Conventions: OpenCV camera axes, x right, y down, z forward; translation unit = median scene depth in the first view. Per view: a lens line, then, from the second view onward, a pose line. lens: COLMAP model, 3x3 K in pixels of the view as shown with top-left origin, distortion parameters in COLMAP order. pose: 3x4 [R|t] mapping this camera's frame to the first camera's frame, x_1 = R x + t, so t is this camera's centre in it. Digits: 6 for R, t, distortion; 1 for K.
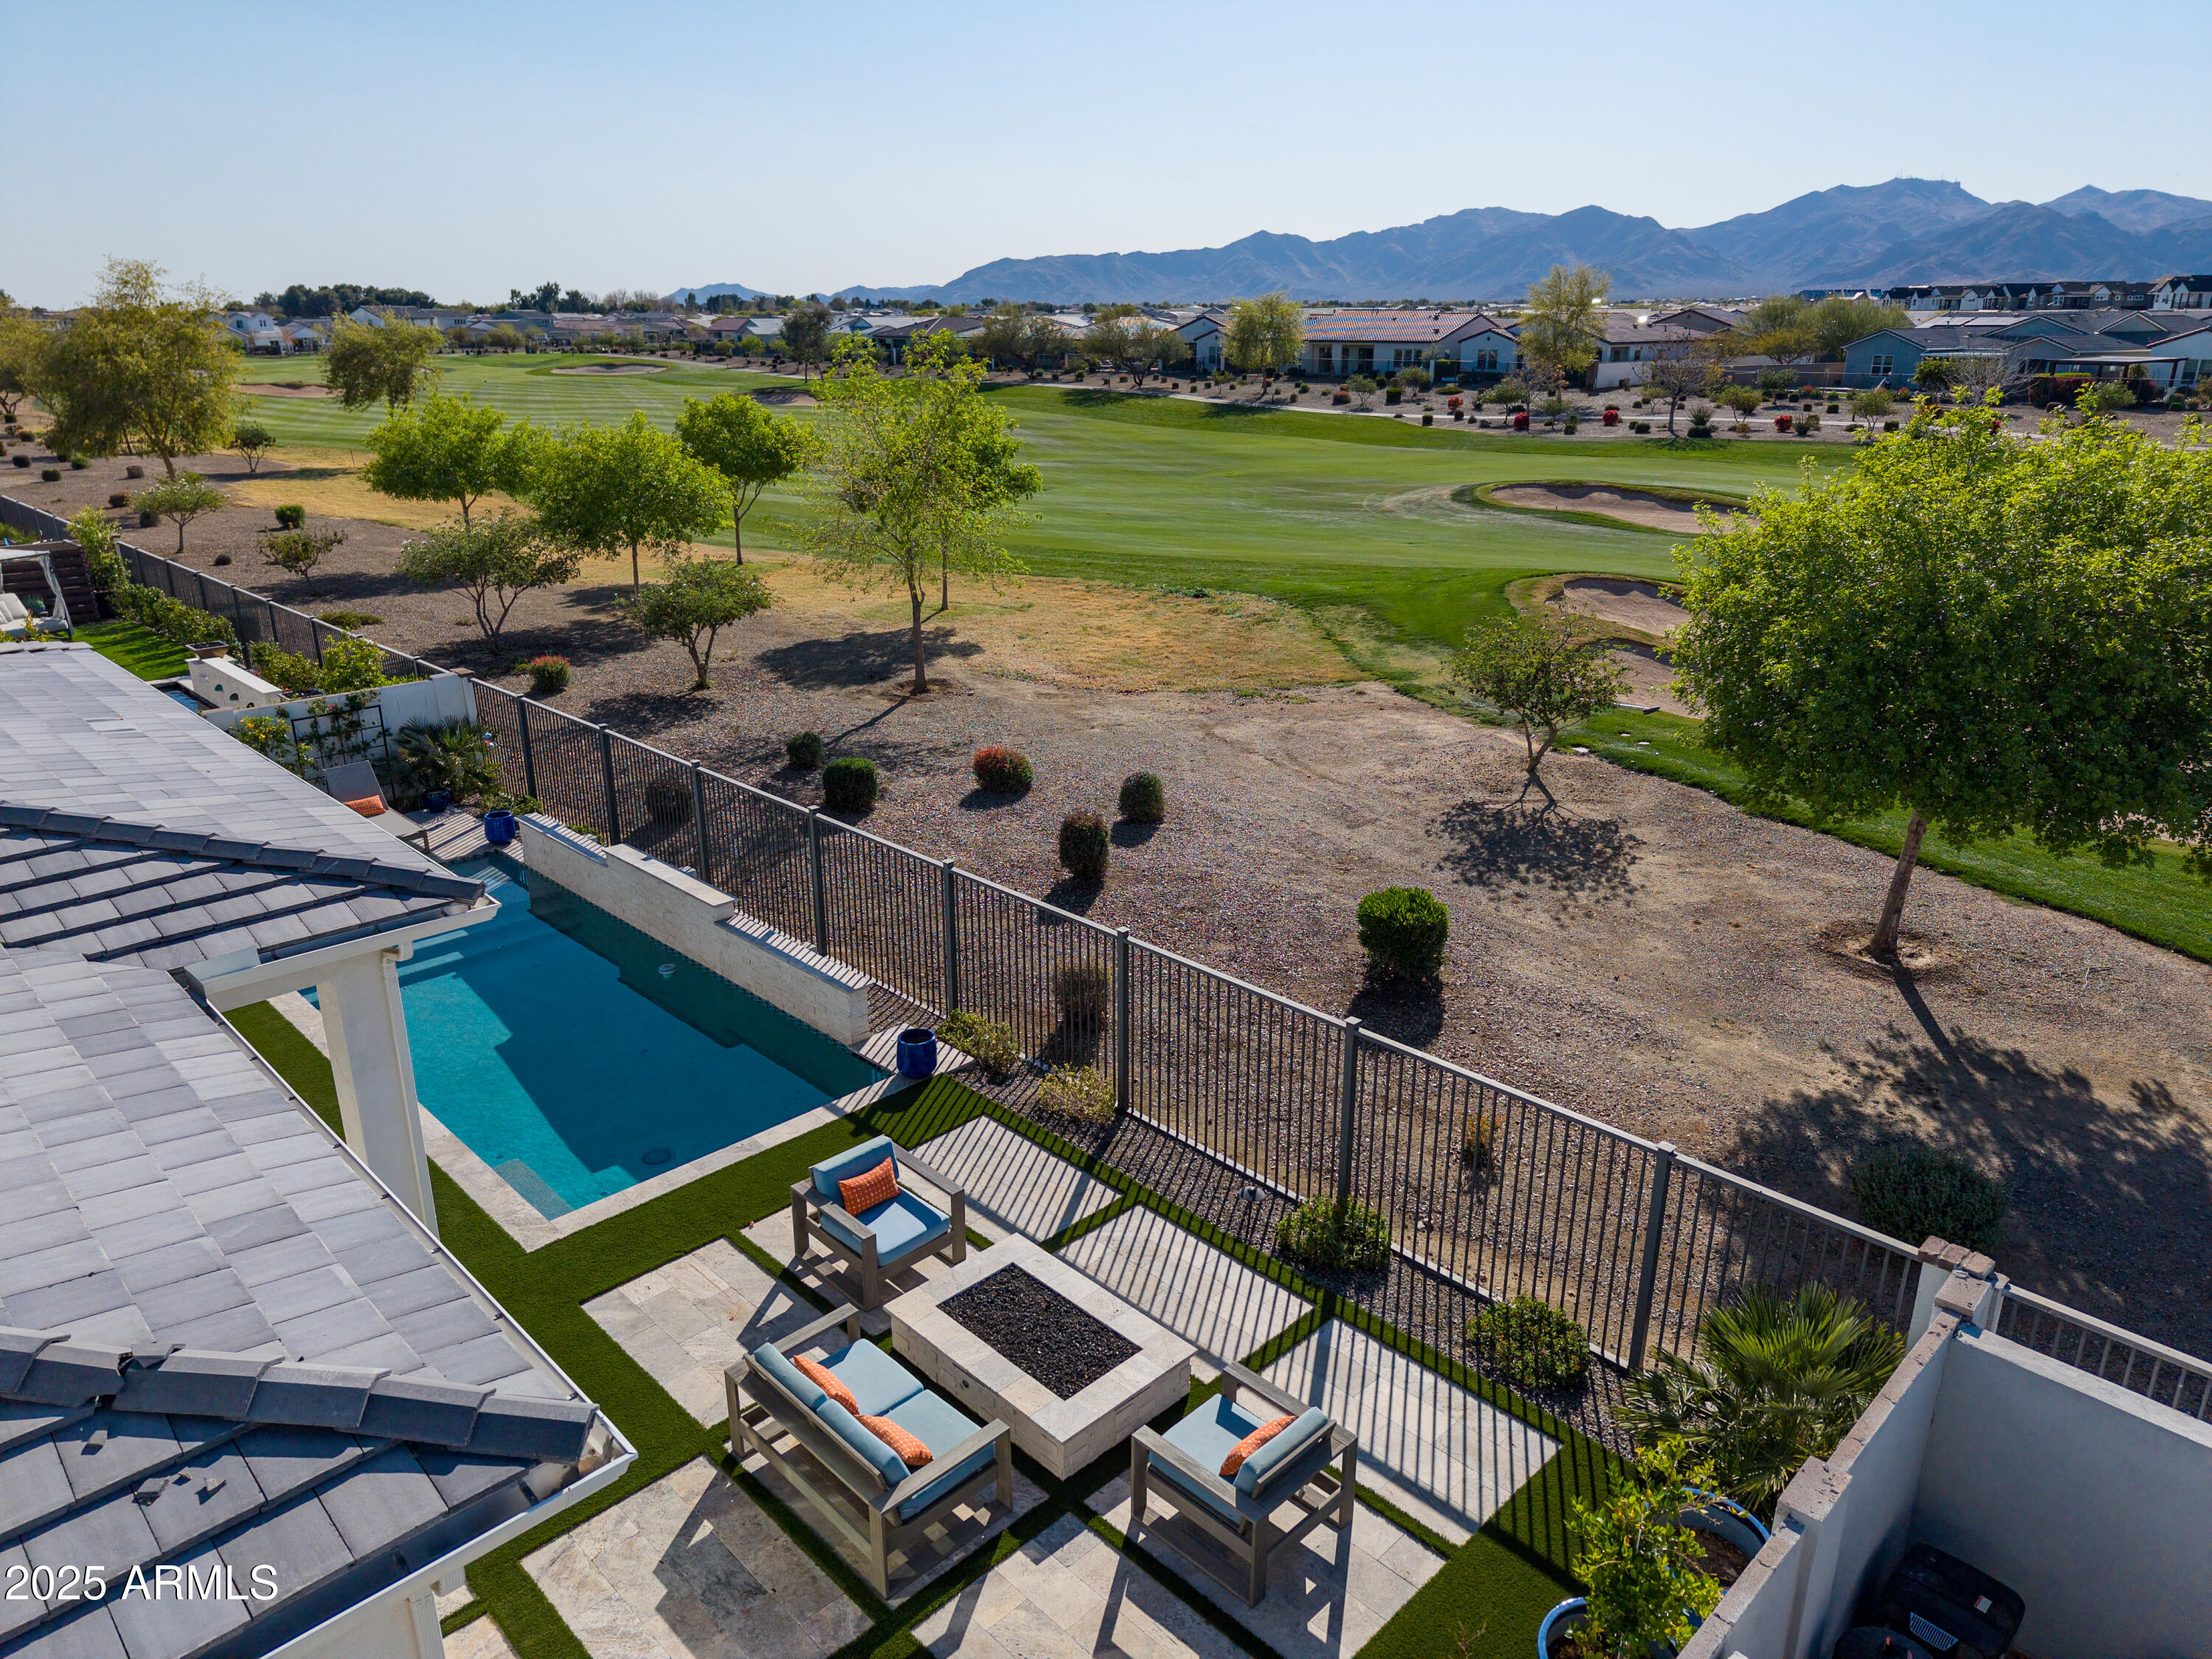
lens RADIAL K [[1478.0, 0, 1098.8], [0, 1478.0, 836.9], [0, 0, 1]] dist [0.018705, -0.016841]
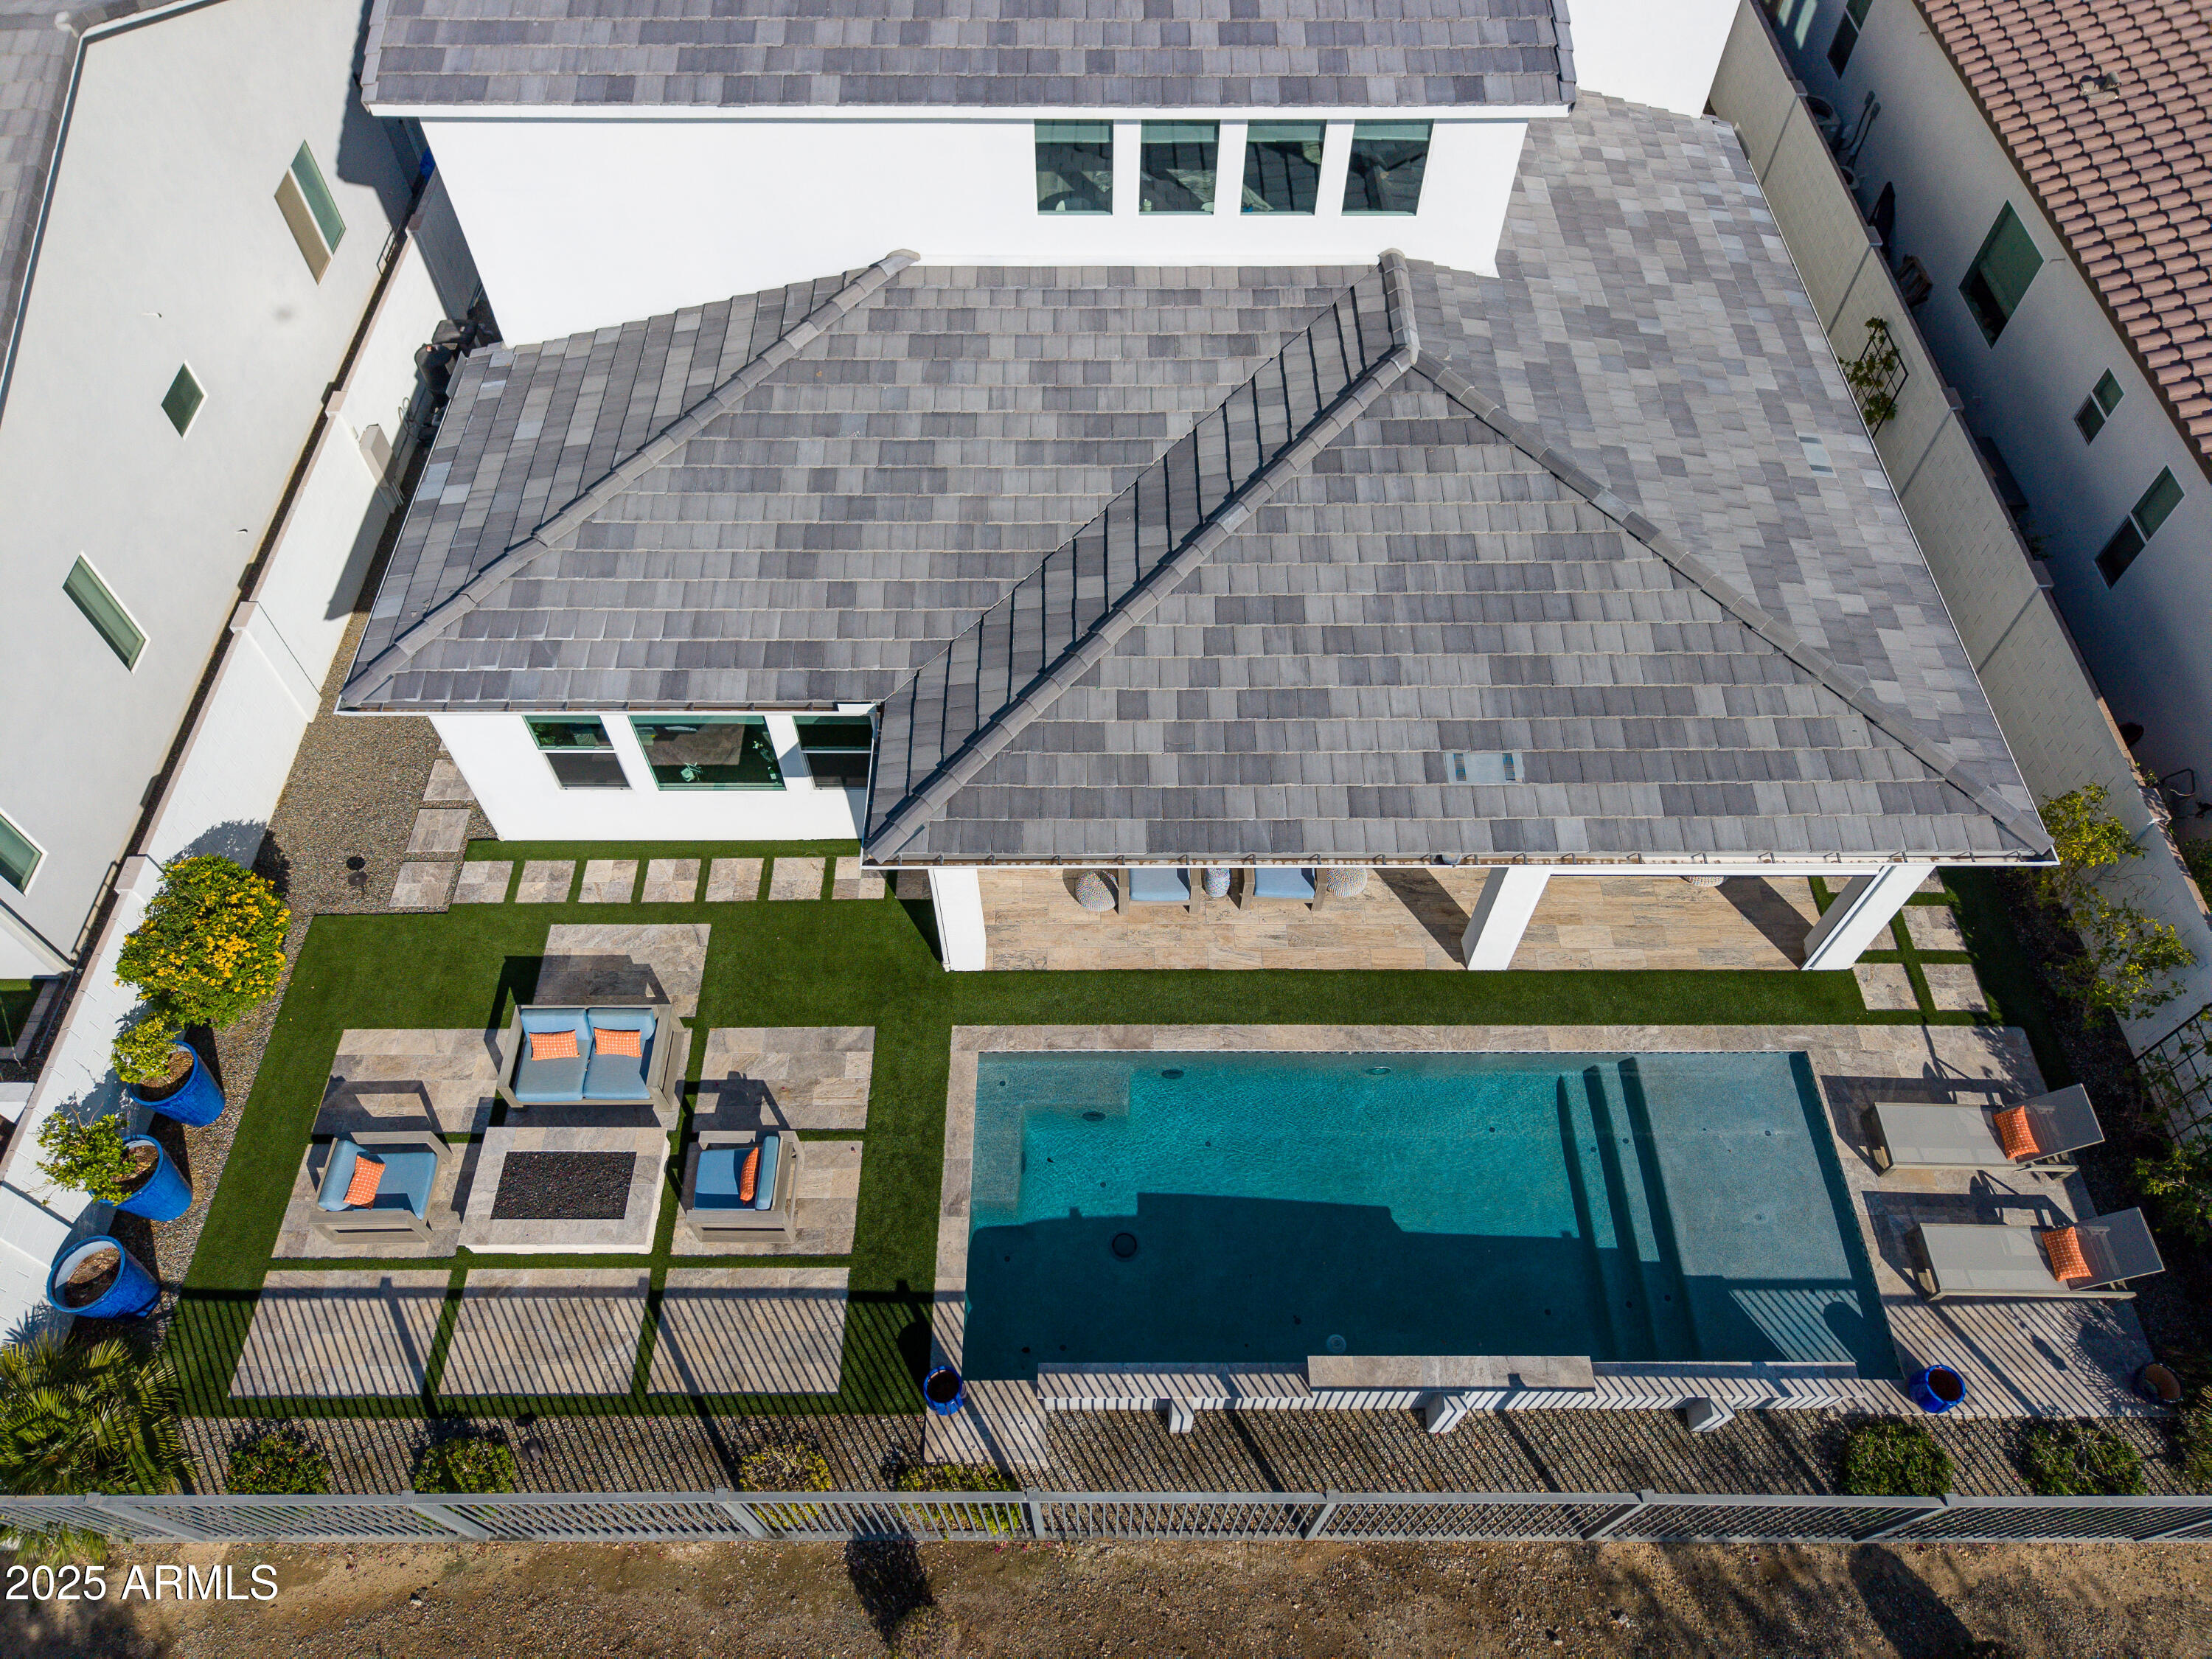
lens RADIAL K [[1478.0, 0, 1098.8], [0, 1478.0, 836.9], [0, 0, 1]] dist [0.018705, -0.016841]
pose [[-0.697233, 0.592935, -0.402857, -0.017884], [-0.237251, 0.339442, 0.910215, -0.934936], [0.676445, 0.730210, -0.095996, 0.931822]]
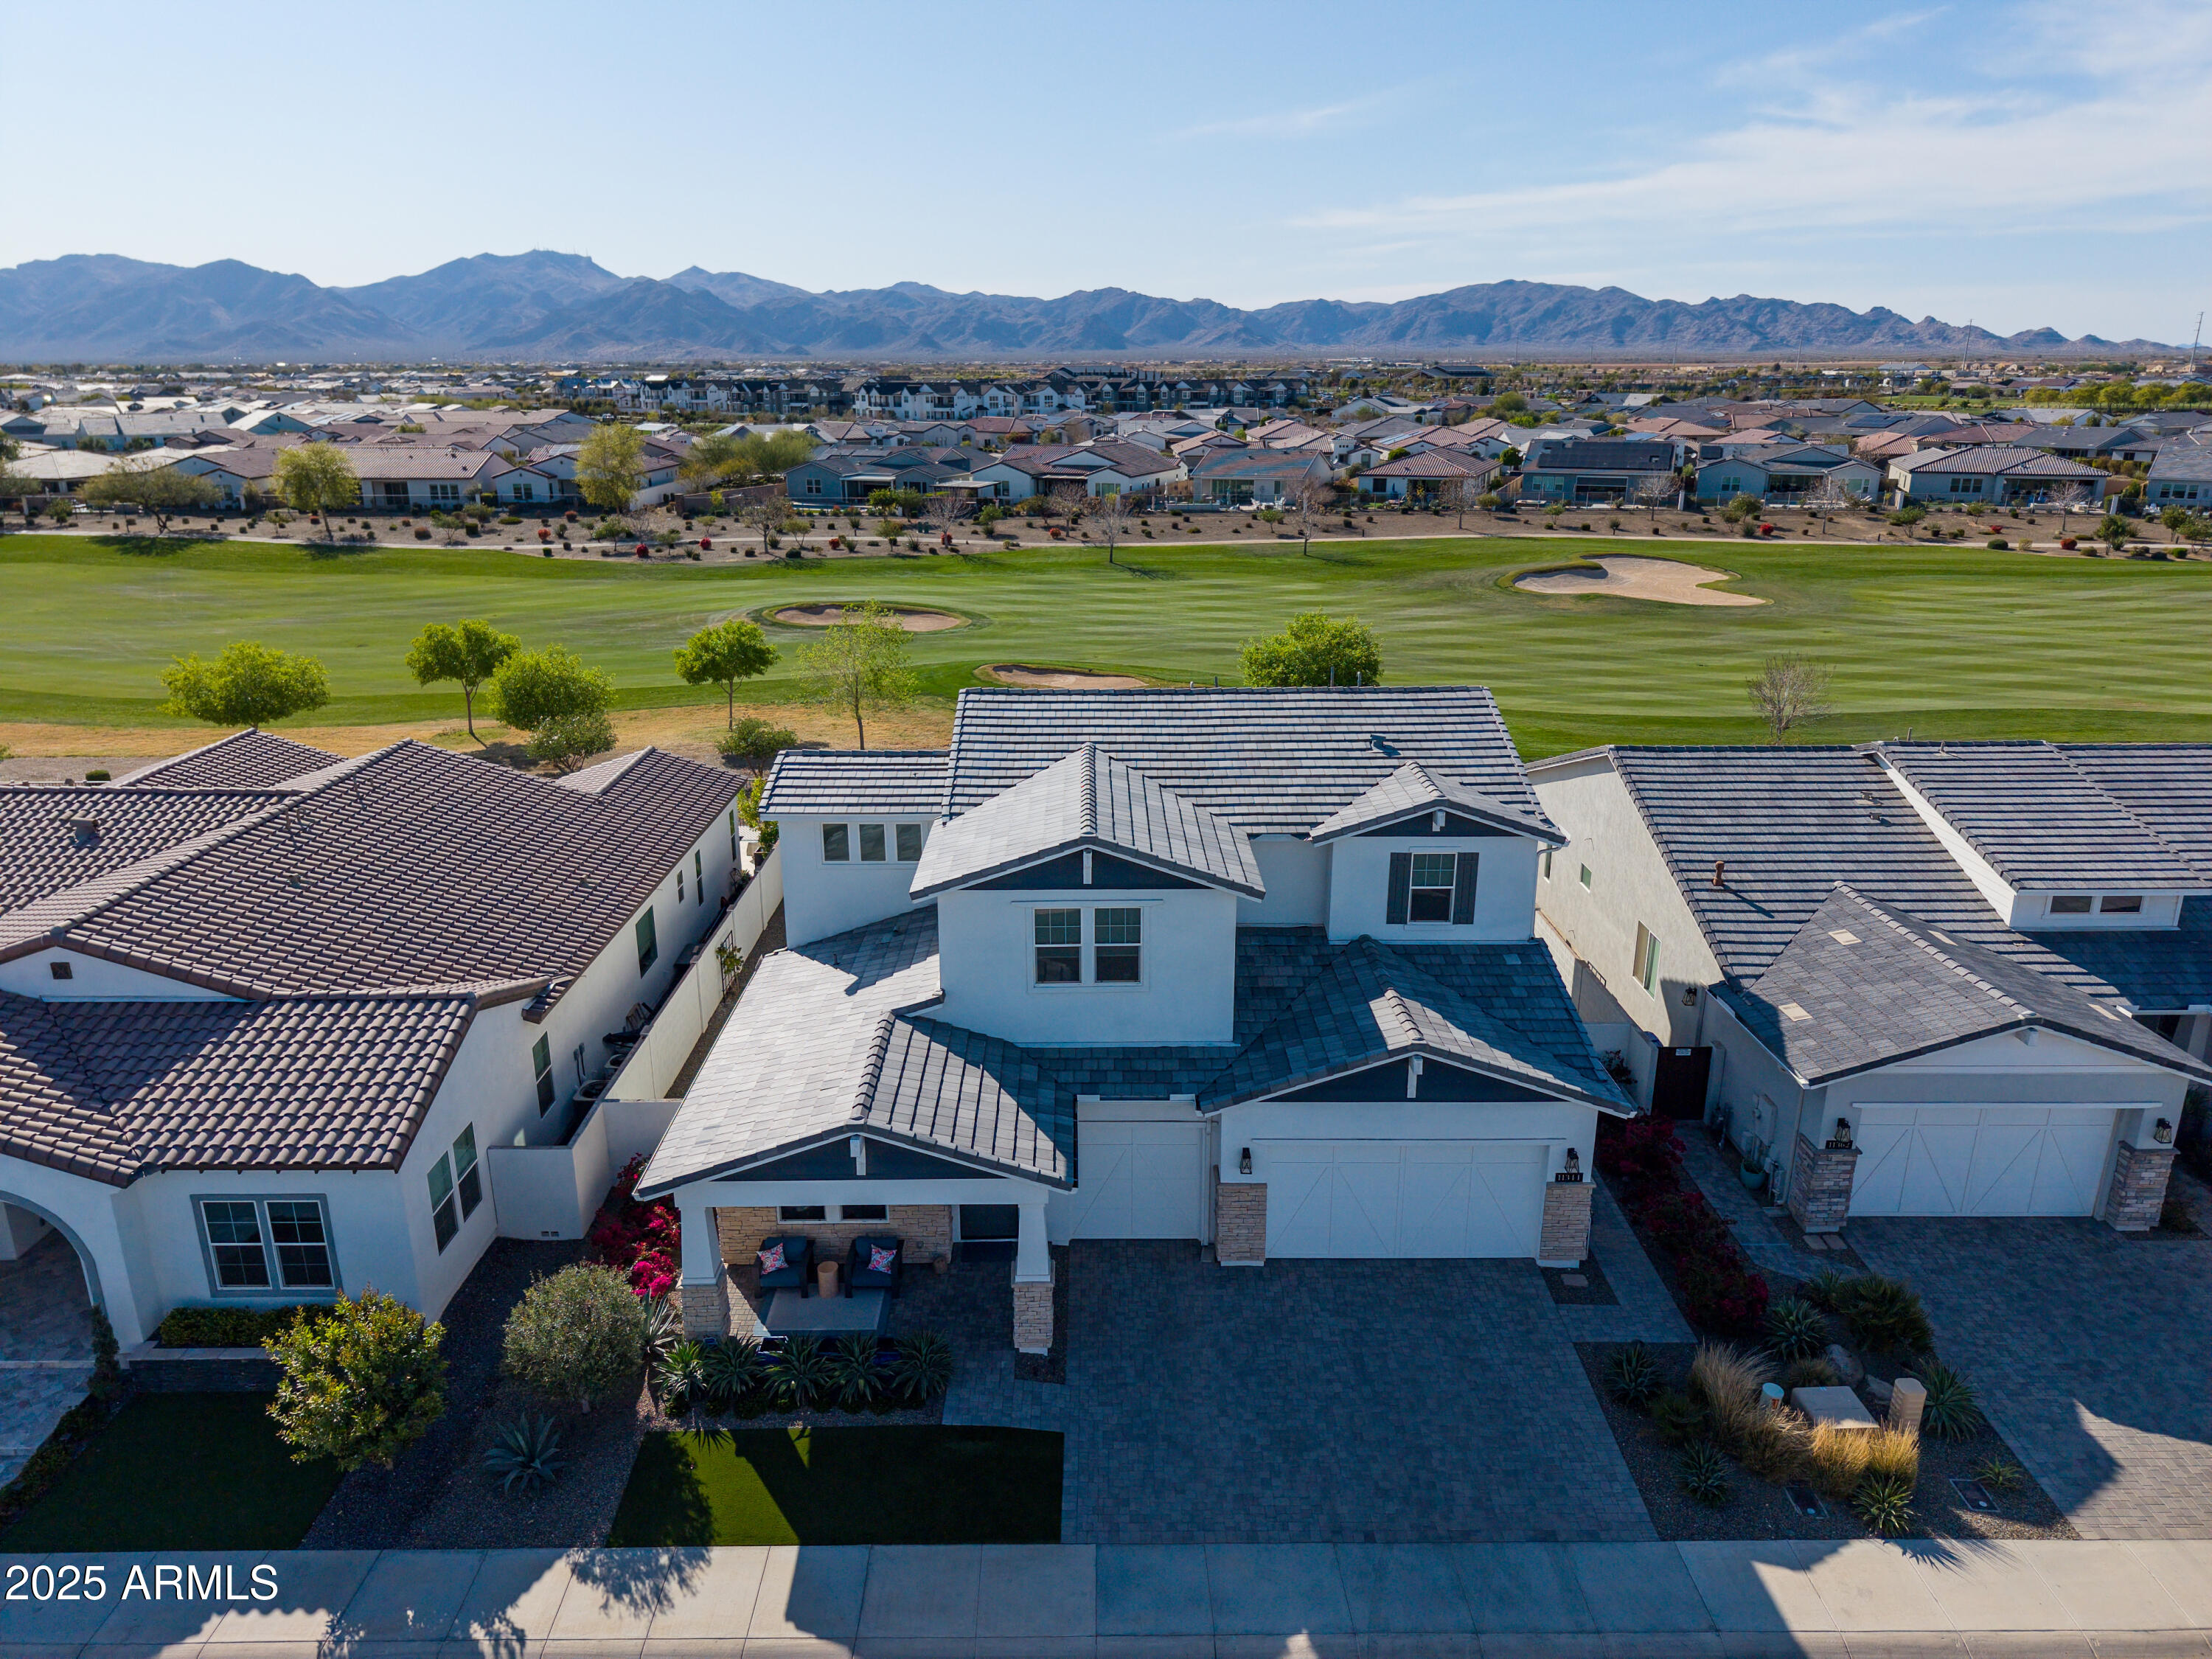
lens RADIAL K [[1478.0, 0, 1098.8], [0, 1478.0, 836.9], [0, 0, 1]] dist [0.018705, -0.016841]
pose [[0.697433, -0.213188, 0.684206, -2.900266], [0.238092, 0.969427, 0.059364, -0.091887], [-0.675943, 0.121501, 0.726869, -1.577543]]
